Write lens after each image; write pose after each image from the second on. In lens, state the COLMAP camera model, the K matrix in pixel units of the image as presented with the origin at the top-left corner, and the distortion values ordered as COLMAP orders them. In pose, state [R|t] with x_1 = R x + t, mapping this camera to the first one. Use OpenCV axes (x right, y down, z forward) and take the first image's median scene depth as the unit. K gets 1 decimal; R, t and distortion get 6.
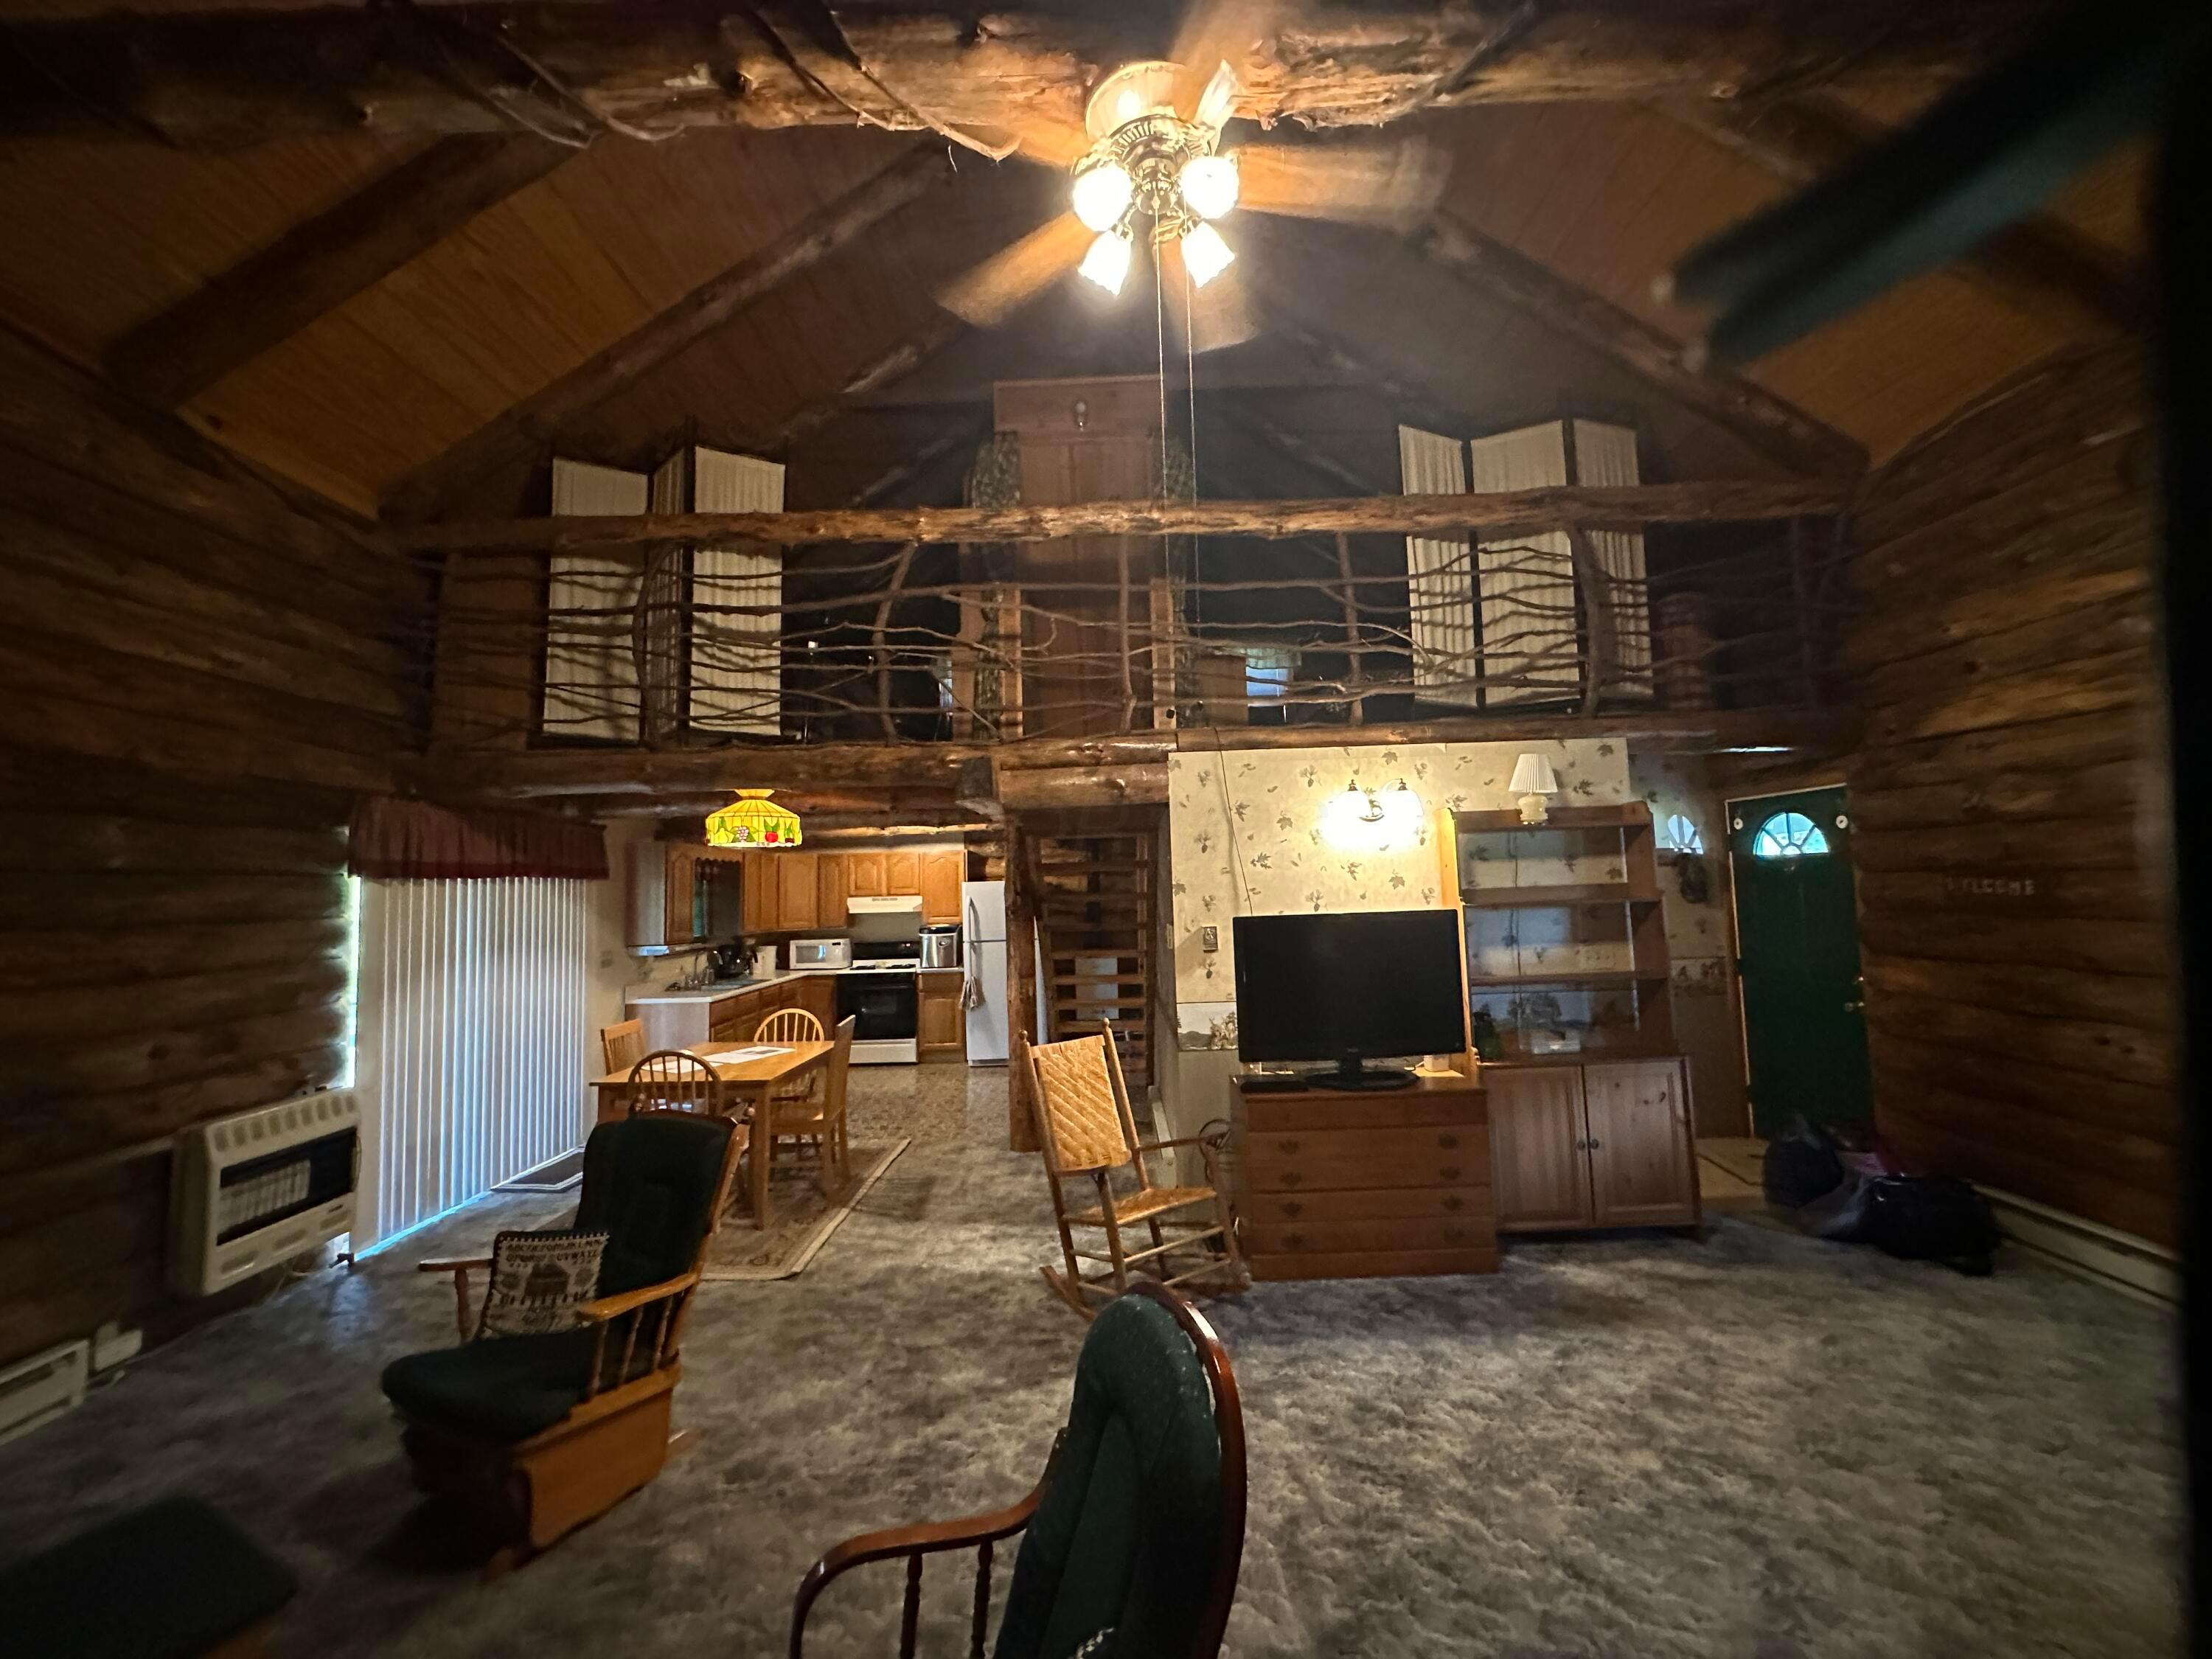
lens RADIAL K [[883.5, 0, 1104.2], [0, 883.5, 823.8], [0, 0, 1]] dist [-0.000459, 0.000272]
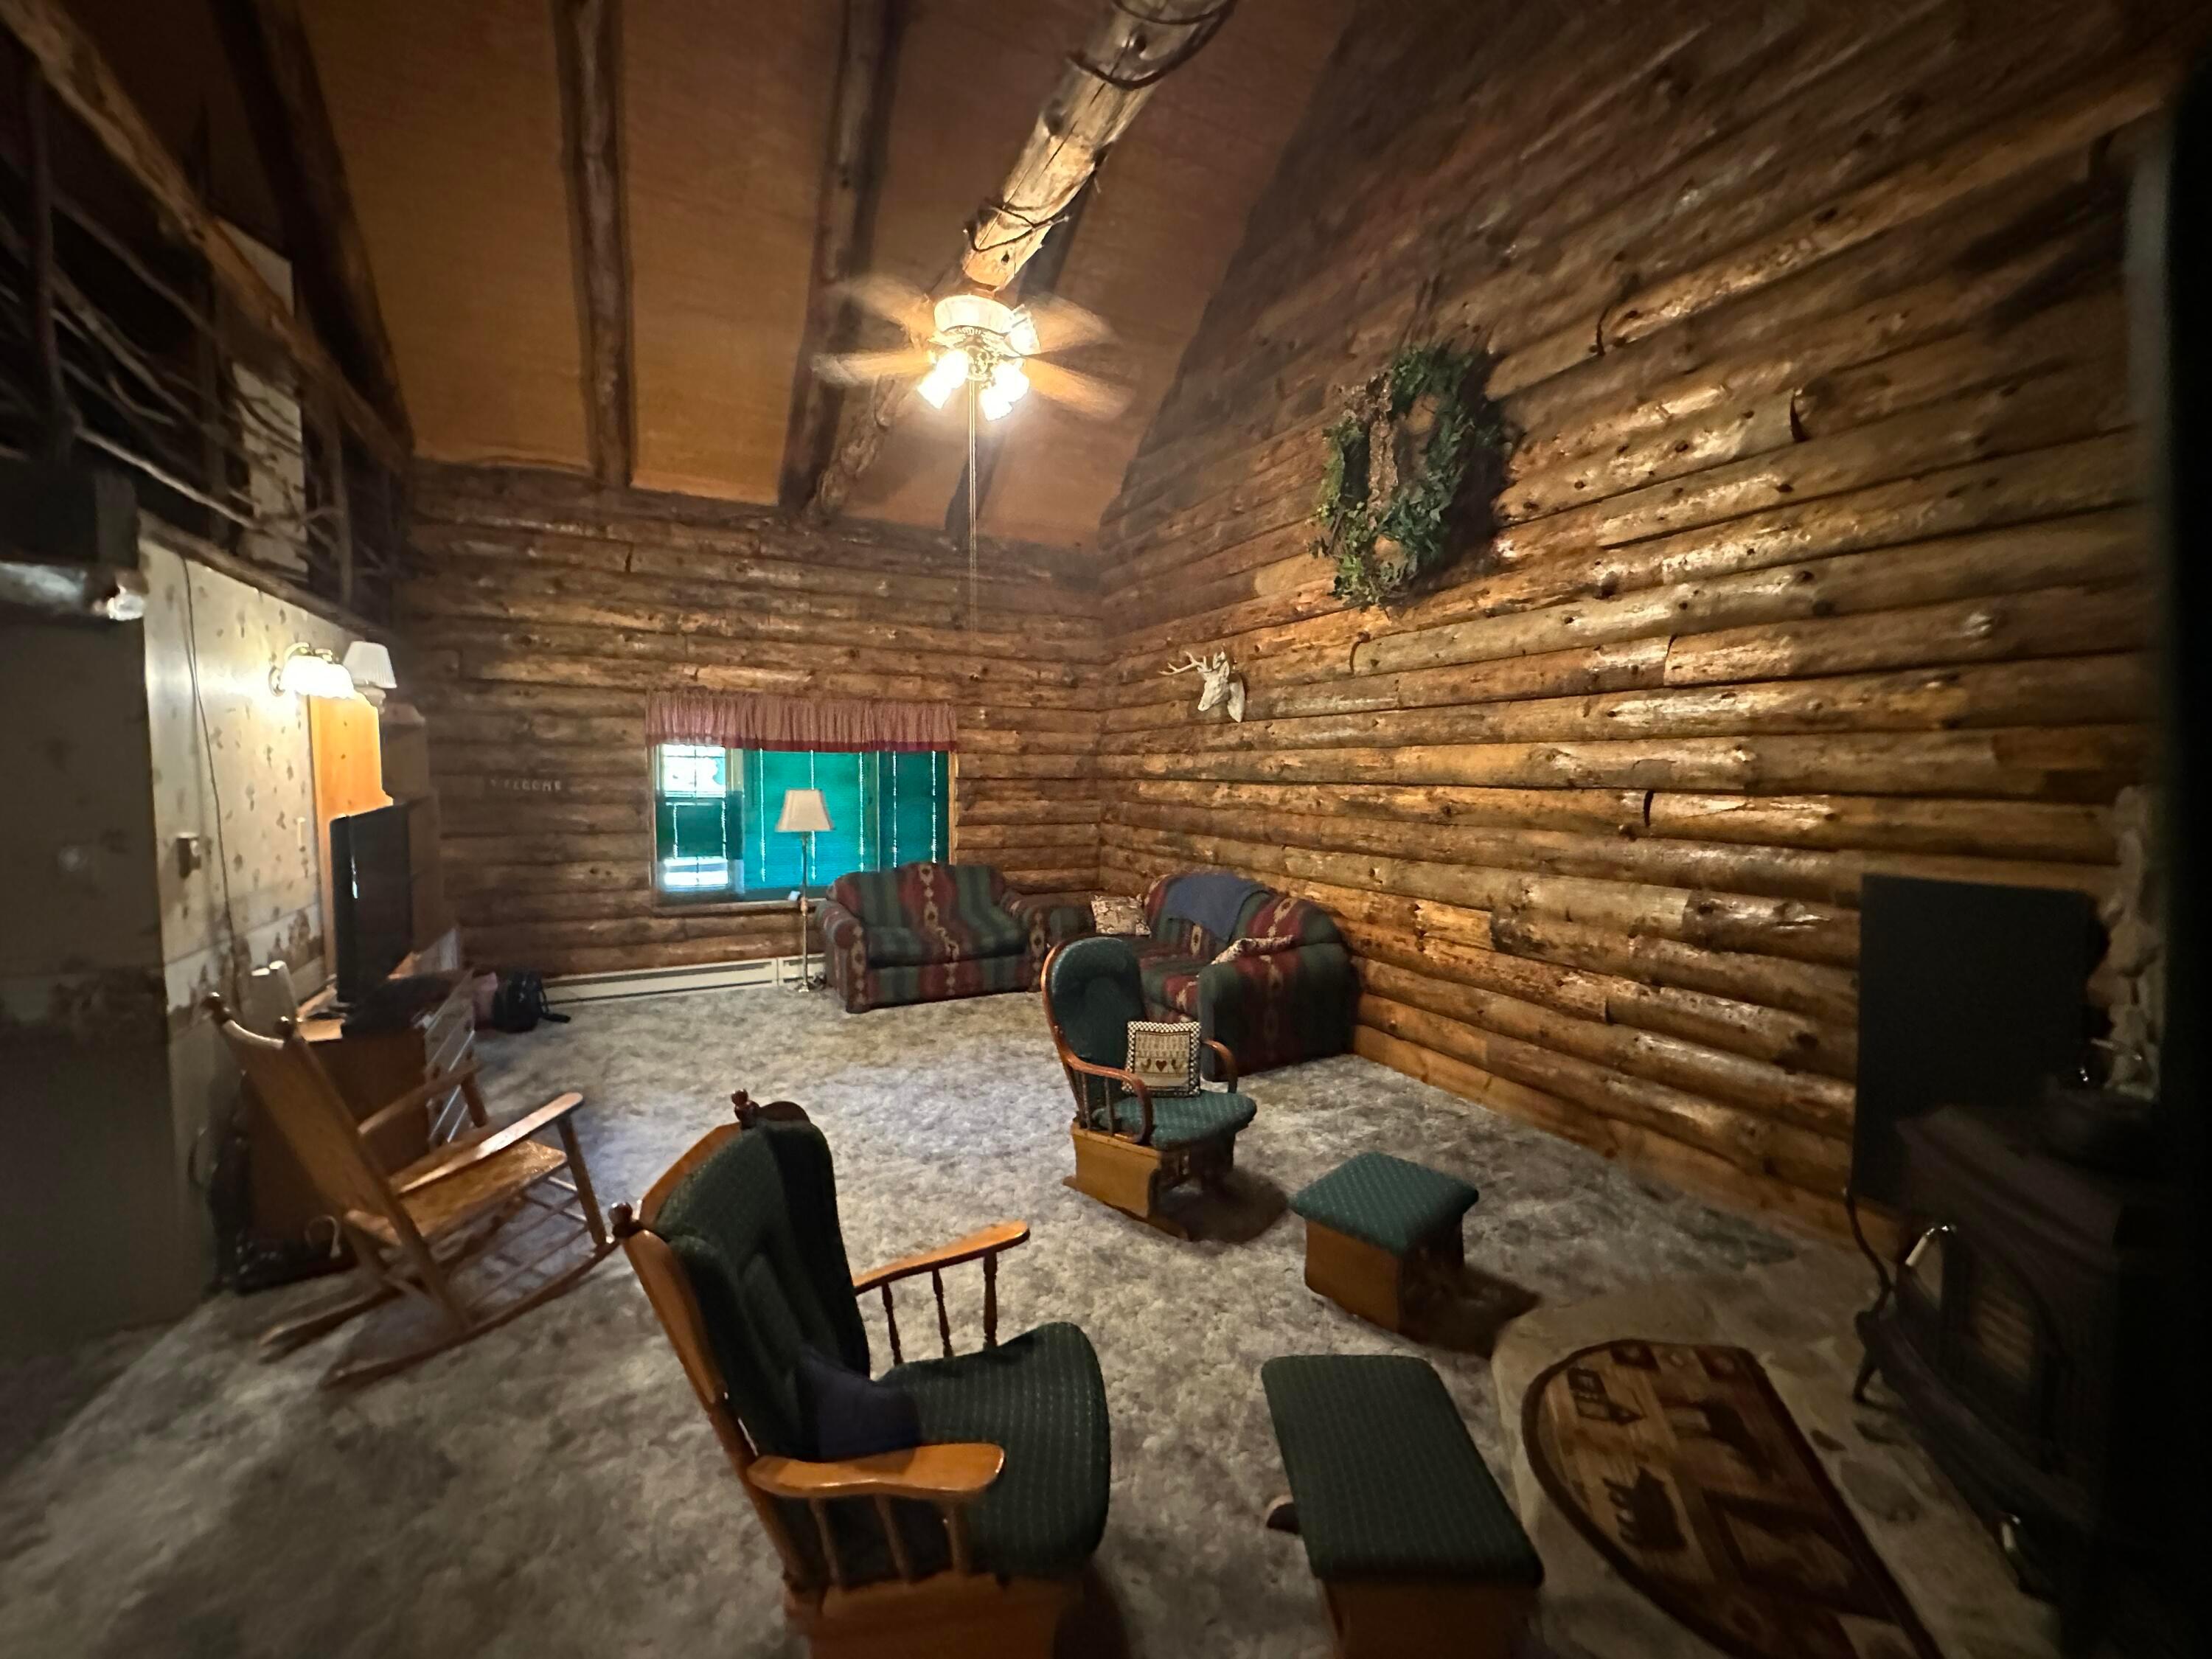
lens RADIAL K [[883.5, 0, 1108.9], [0, 883.5, 822.0], [0, 0, 1]] dist [-0.000459, 0.000272]
pose [[-0.465835, -0.025314, 0.884509, -0.632663], [-0.056189, 0.998420, -0.001018, 0.059500], [-0.883086, -0.050173, -0.466522, 0.610294]]
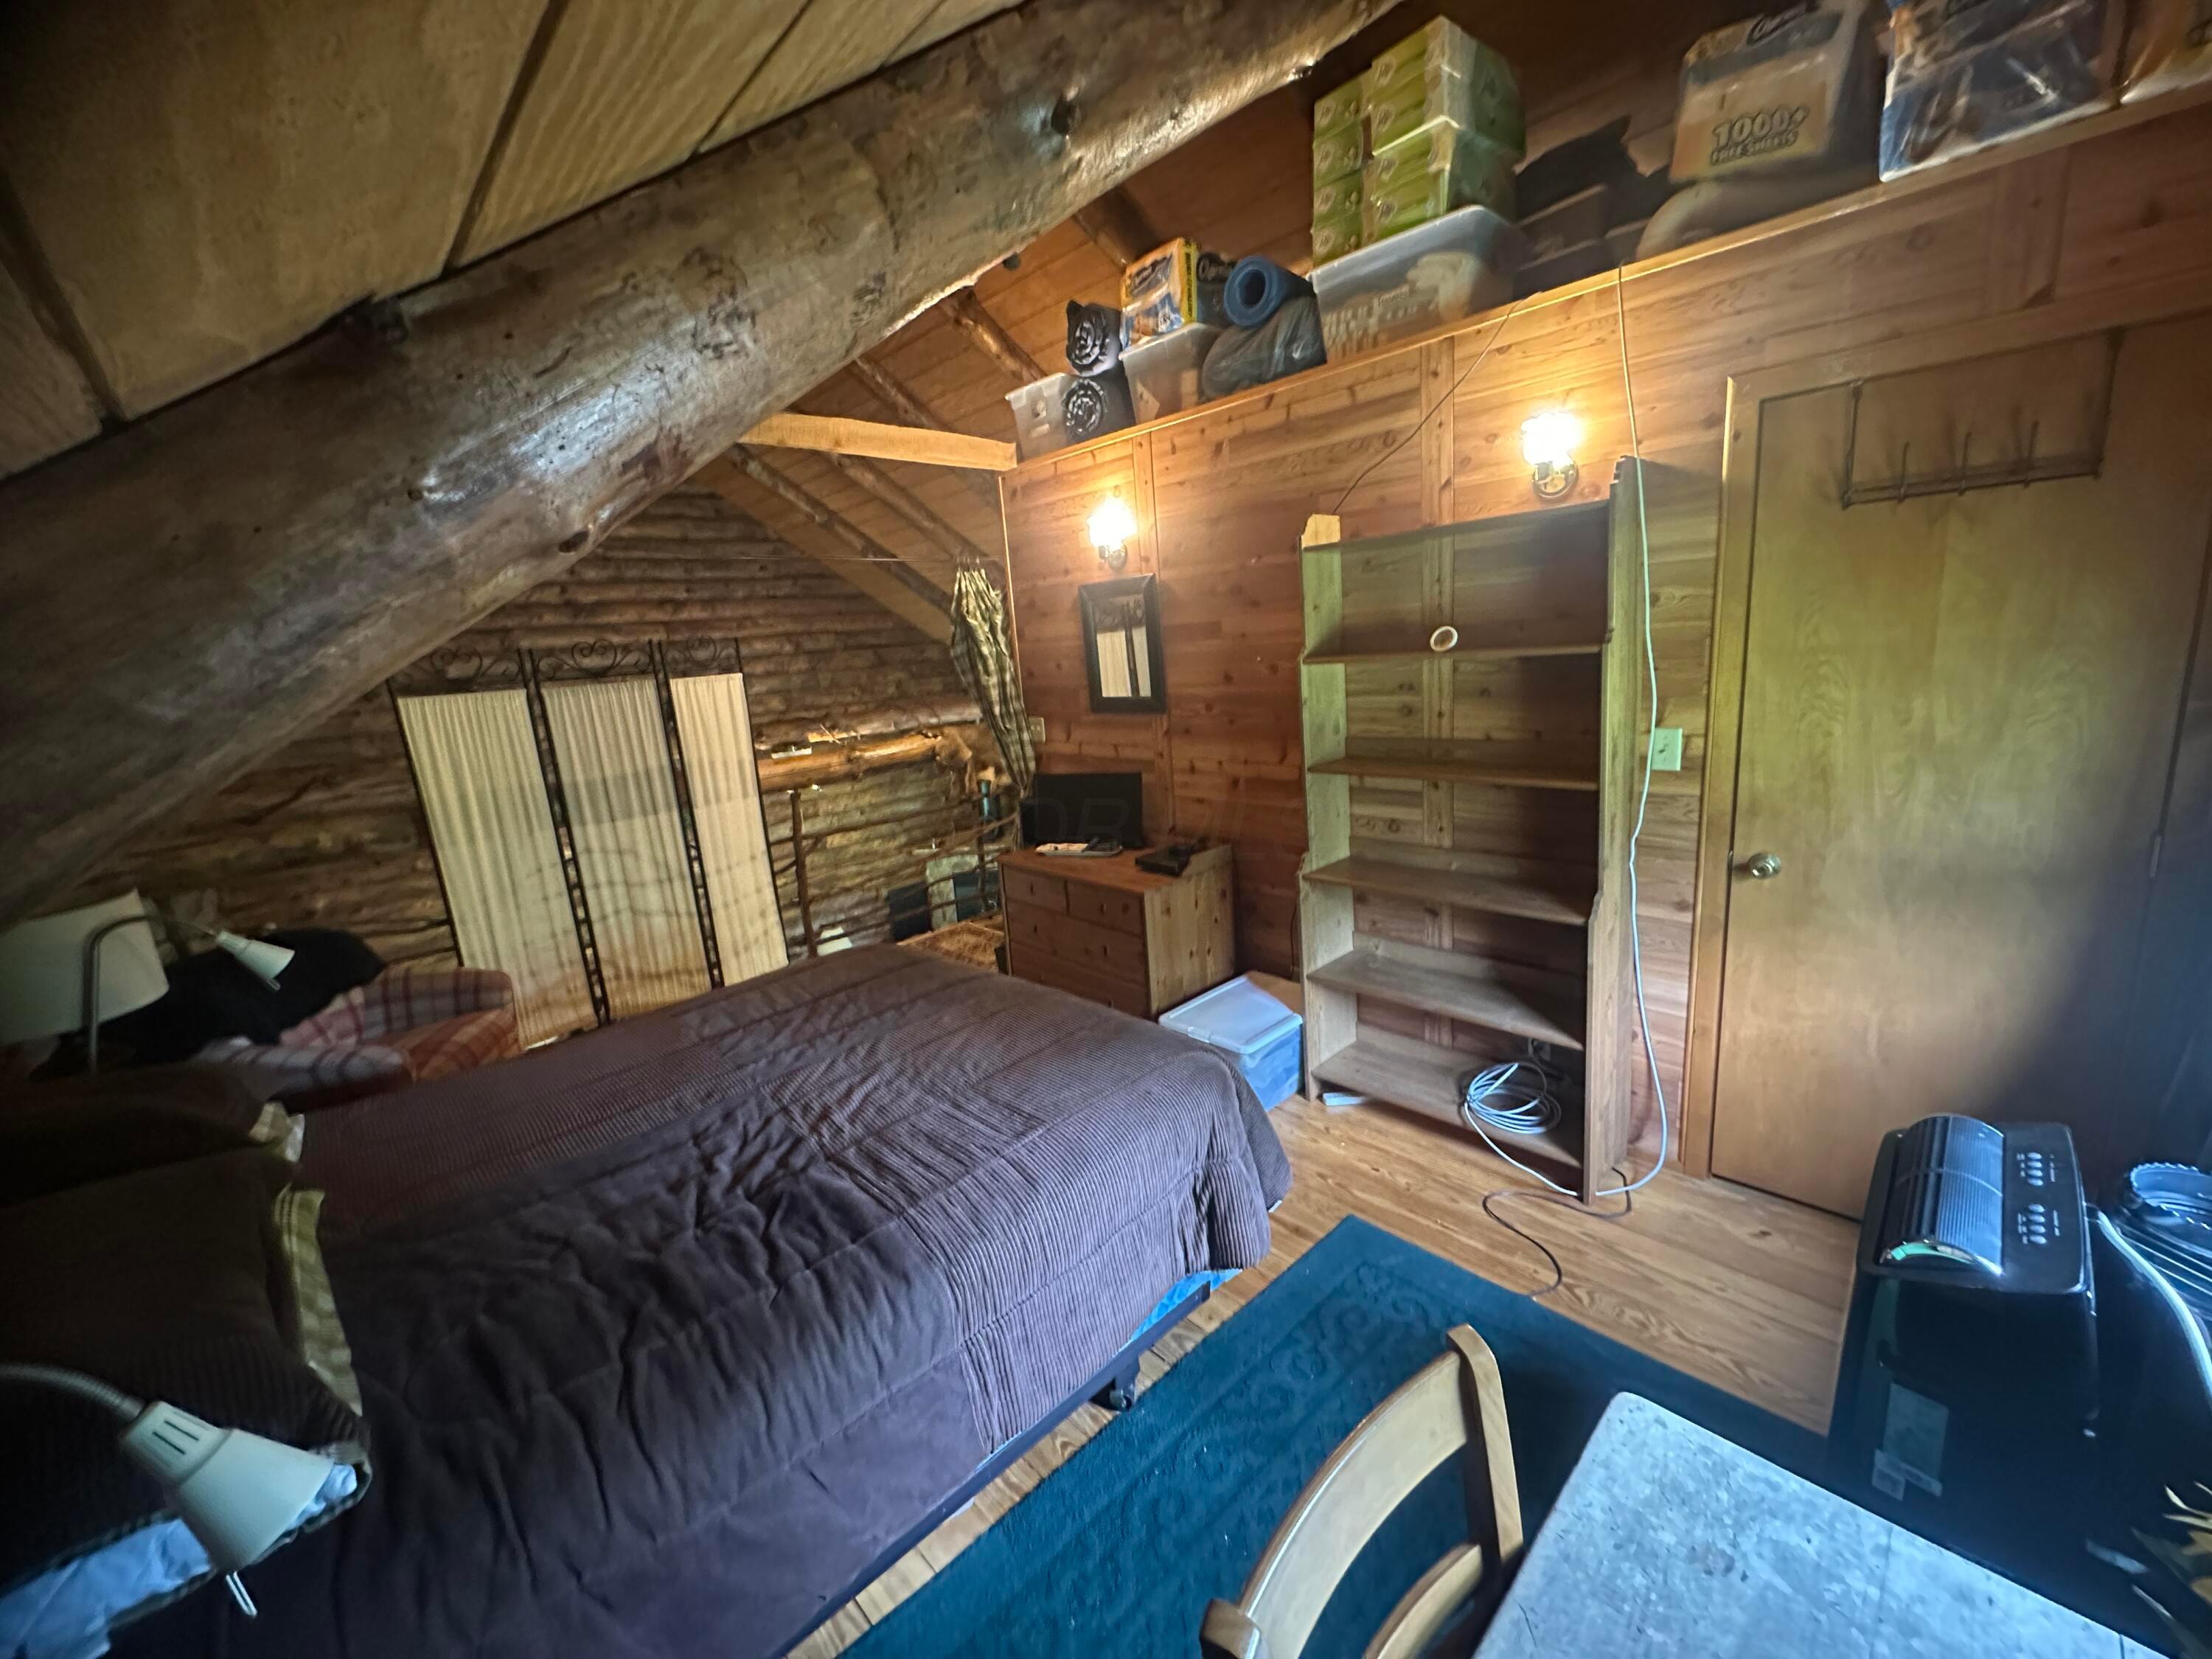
lens RADIAL K [[883.5, 0, 1097.1], [0, 883.5, 826.3], [0, 0, 1]] dist [-0.000459, 0.000272]
pose [[-0.721652, 0.222796, -0.655424, 0.637140], [0.148523, 0.974577, 0.167754, -0.368055], [0.676136, 0.023714, -0.736396, 1.801424]]
